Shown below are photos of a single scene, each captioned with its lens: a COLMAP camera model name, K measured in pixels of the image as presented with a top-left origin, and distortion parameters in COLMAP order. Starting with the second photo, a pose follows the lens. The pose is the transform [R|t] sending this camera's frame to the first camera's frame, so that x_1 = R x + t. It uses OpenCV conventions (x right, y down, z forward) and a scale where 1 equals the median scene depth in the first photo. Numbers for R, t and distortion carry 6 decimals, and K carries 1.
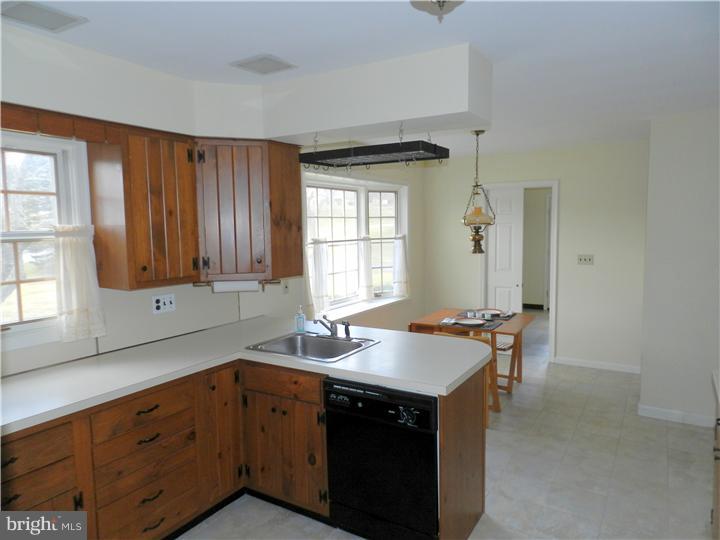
lens RADIAL K [[495.9, 0, 360.0], [0, 495.9, 268.7], [0, 0, 1]] dist [0.010481, 0.003547]
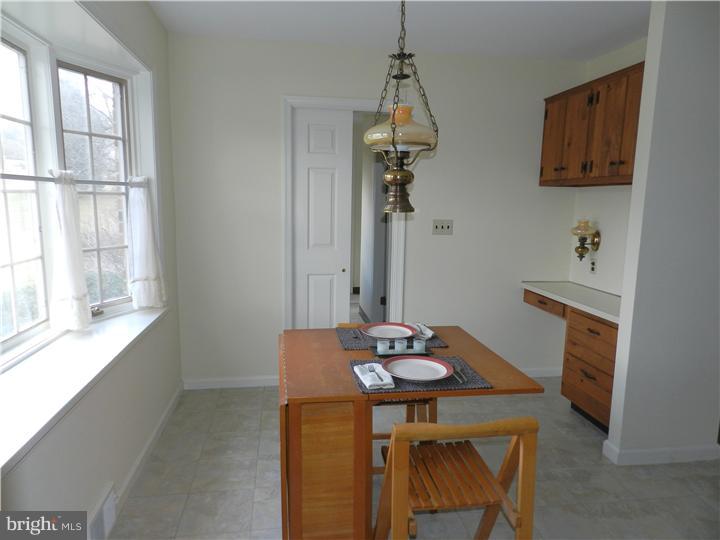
lens RADIAL K [[495.9, 0, 359.9], [0, 495.9, 275.2], [0, 0, 1]] dist [0.010481, 0.003547]
pose [[0.770123, -0.070090, 0.634033, -0.061571], [0.026451, 0.996599, 0.078043, -0.008272], [-0.637347, -0.043332, 0.769358, 0.511603]]
